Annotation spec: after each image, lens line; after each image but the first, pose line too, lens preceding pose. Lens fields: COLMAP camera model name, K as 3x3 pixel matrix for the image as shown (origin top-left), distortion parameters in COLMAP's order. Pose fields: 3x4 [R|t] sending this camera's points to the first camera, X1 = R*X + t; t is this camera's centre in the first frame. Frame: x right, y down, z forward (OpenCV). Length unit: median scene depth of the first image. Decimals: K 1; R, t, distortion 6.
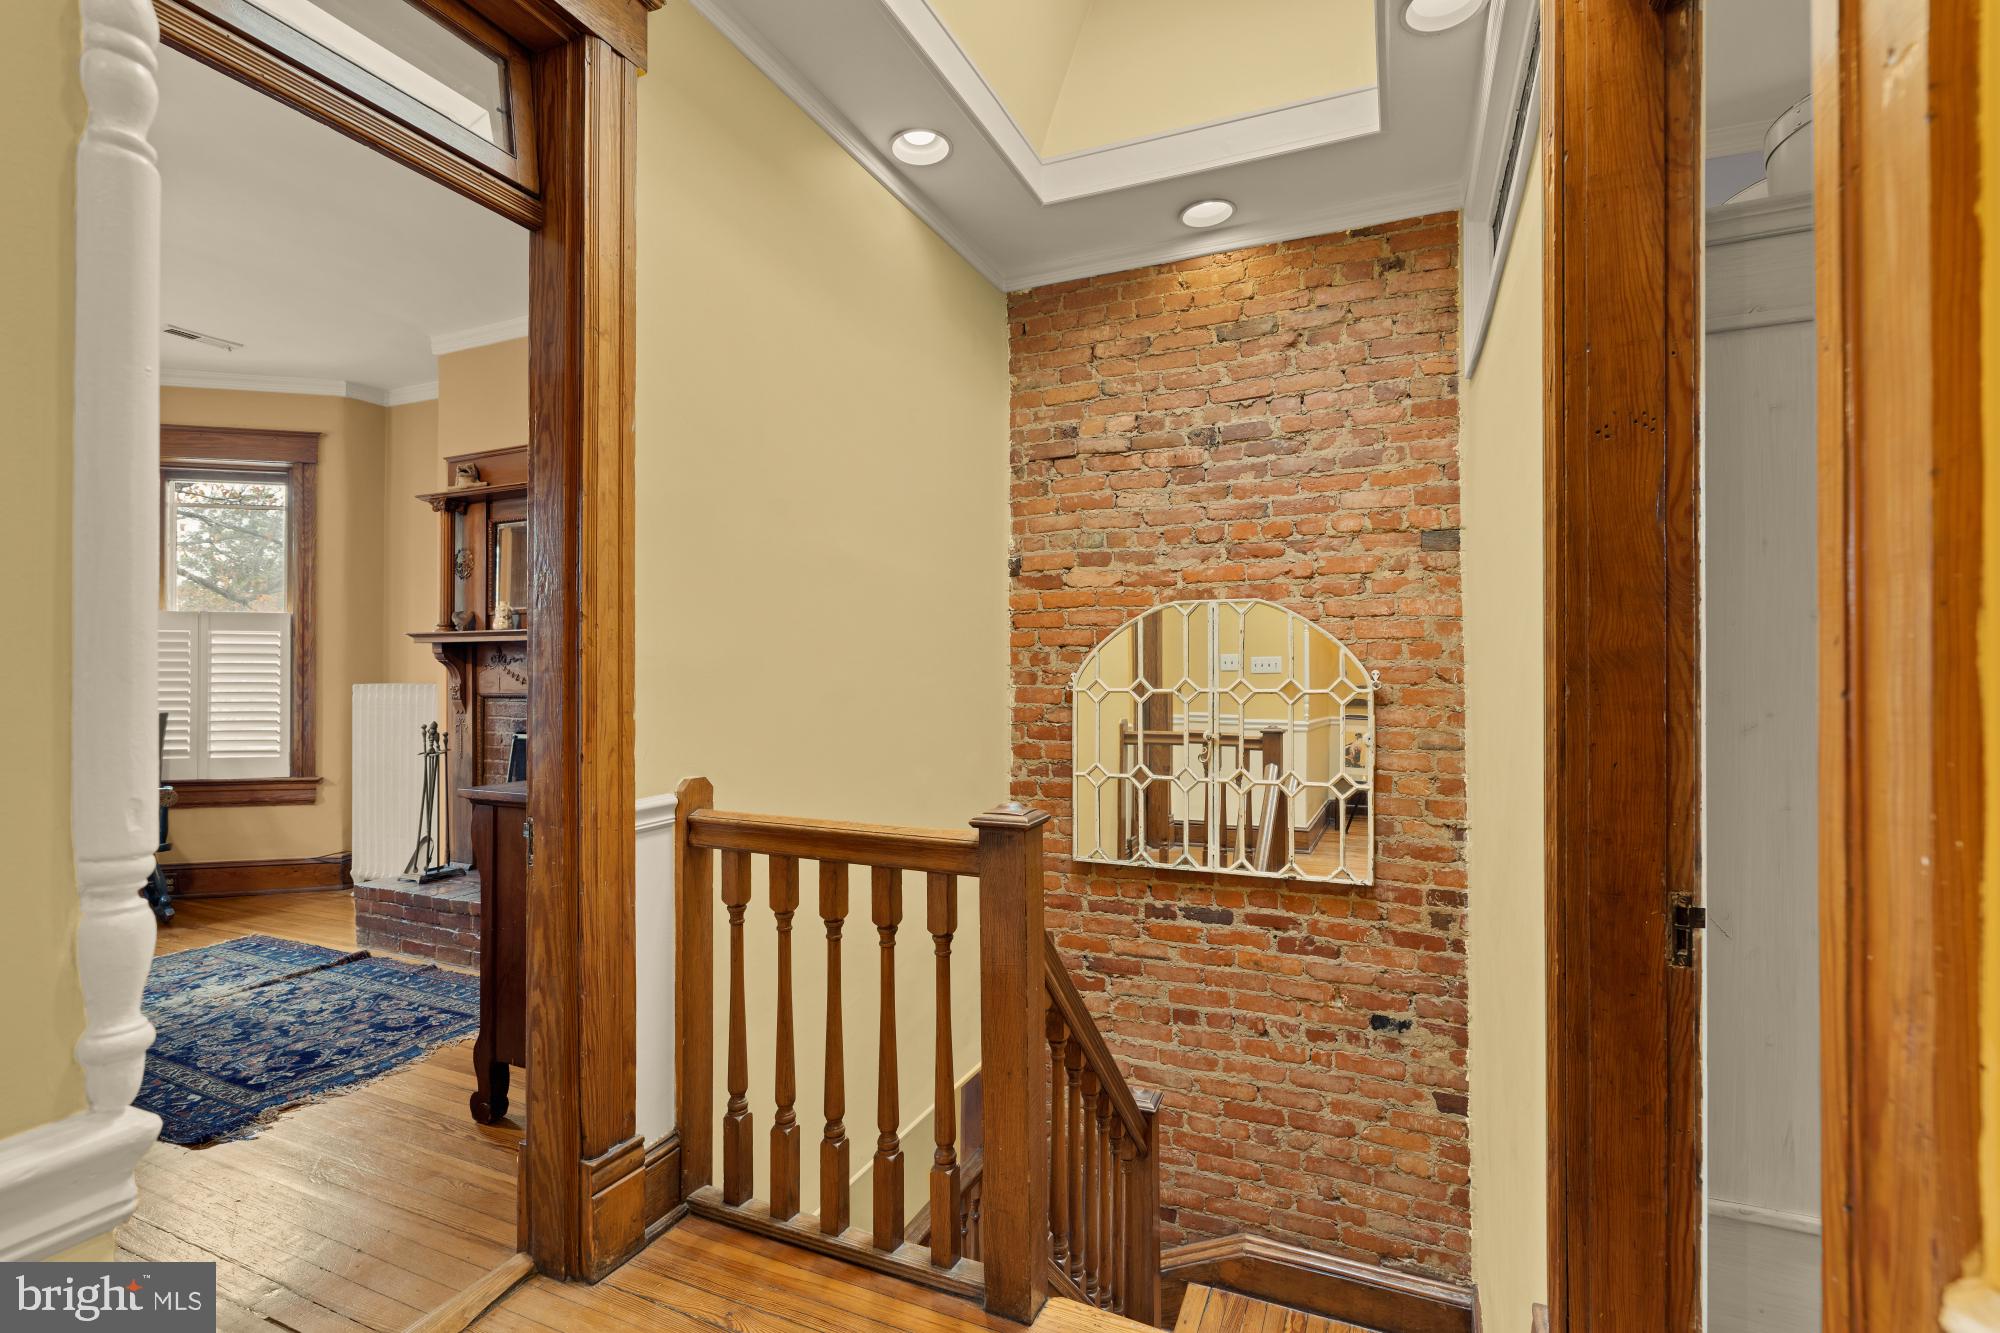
lens RADIAL K [[900.0, 0, 1004.0], [0, 900.0, 666.8], [0, 0, 1]] dist [-0.007709, 0.003470]
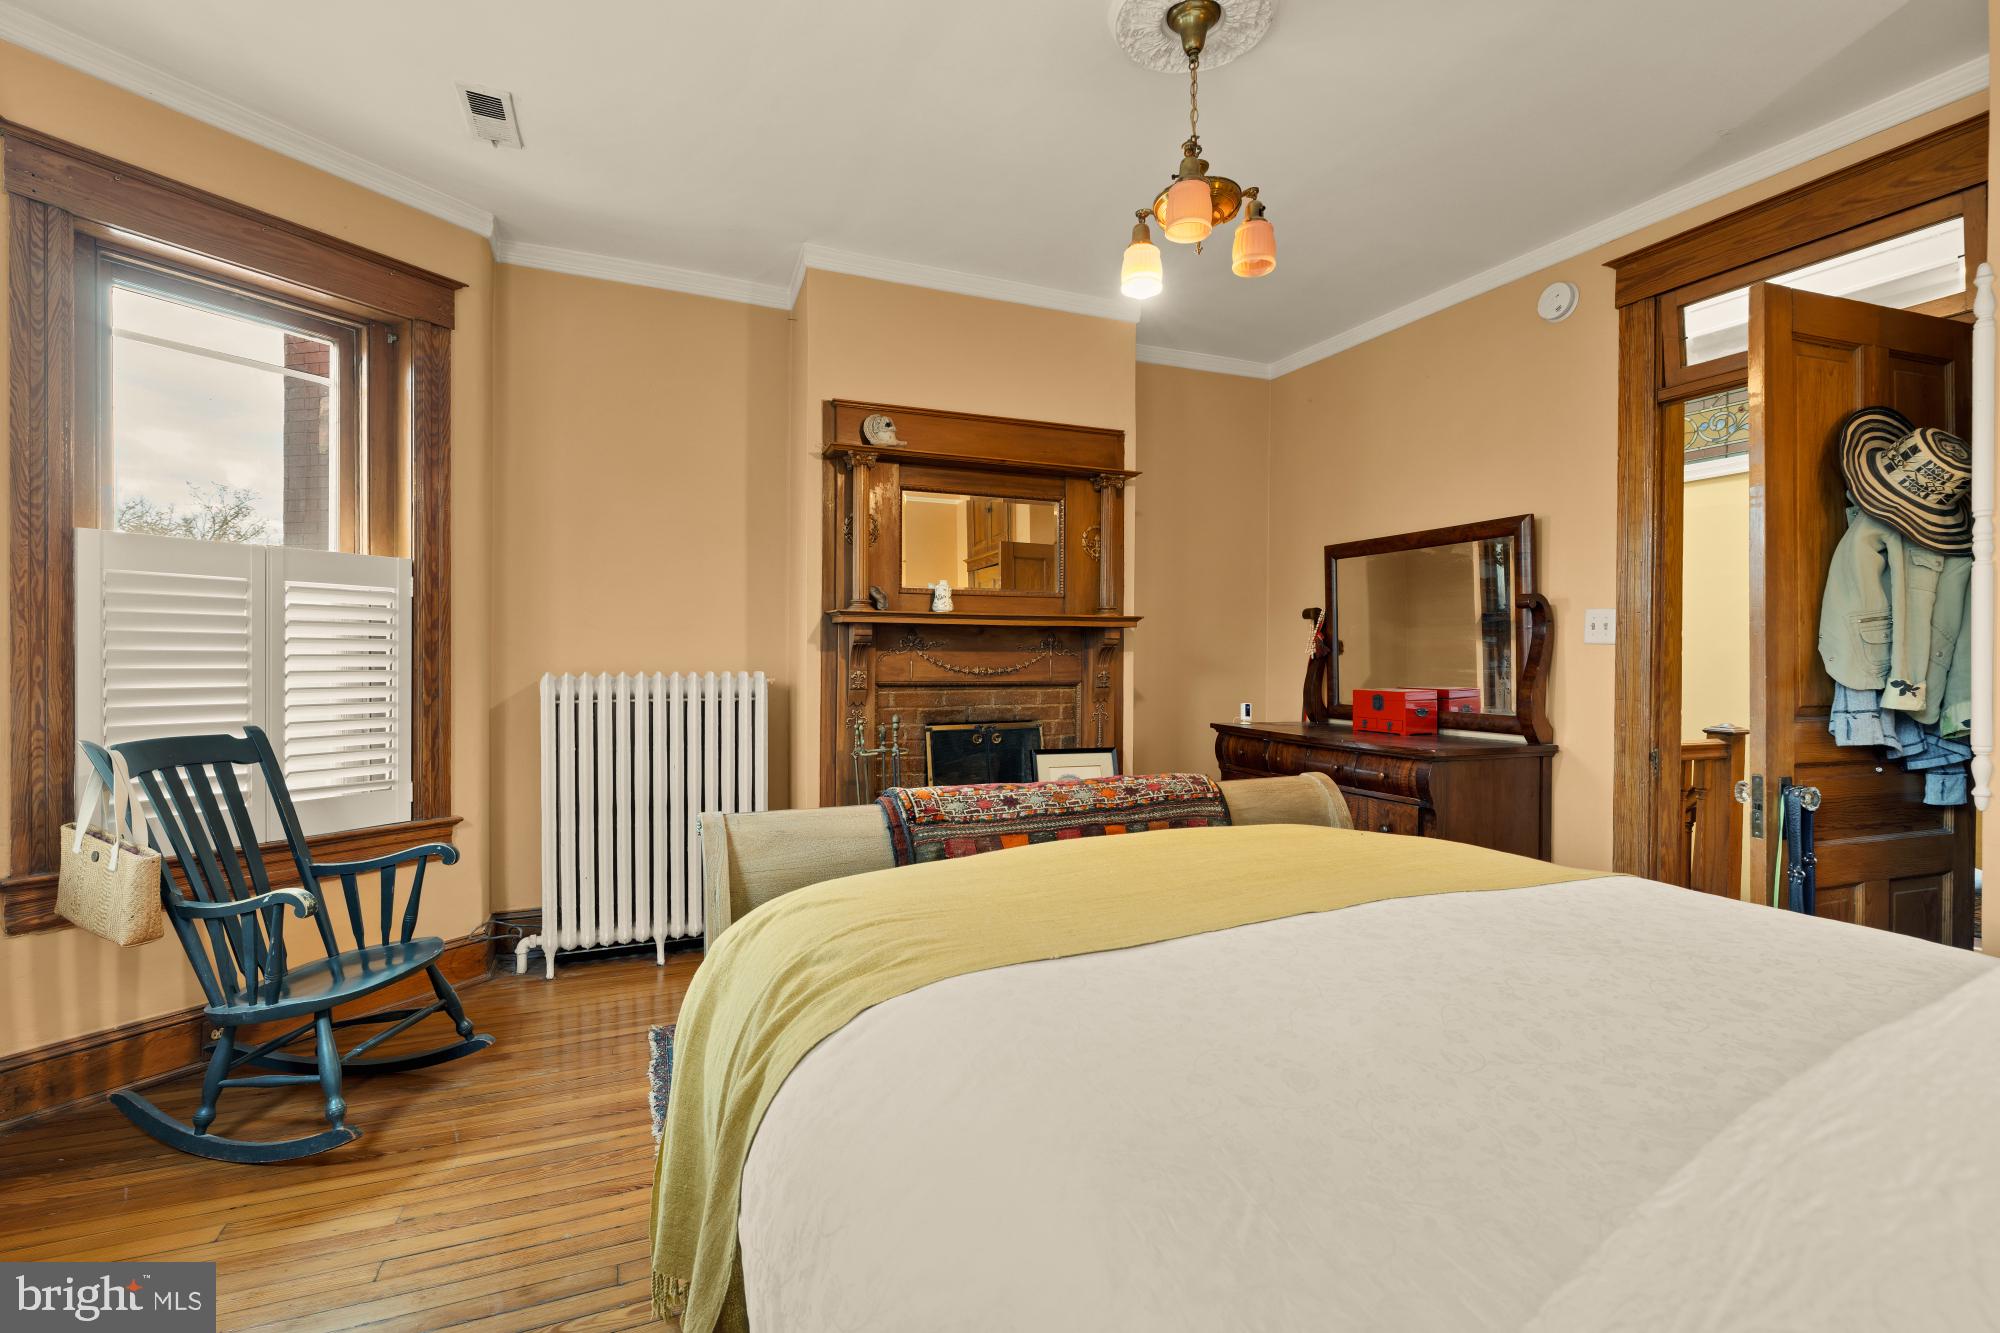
lens RADIAL K [[900.0, 0, 999.7], [0, 900.0, 671.8], [0, 0, 1]] dist [-0.007709, 0.003470]
pose [[0.690911, -0.004129, 0.722928, -0.965763], [-0.011468, 0.999795, 0.016671, 0.003254], [-0.722849, -0.019809, 0.690722, 0.269337]]
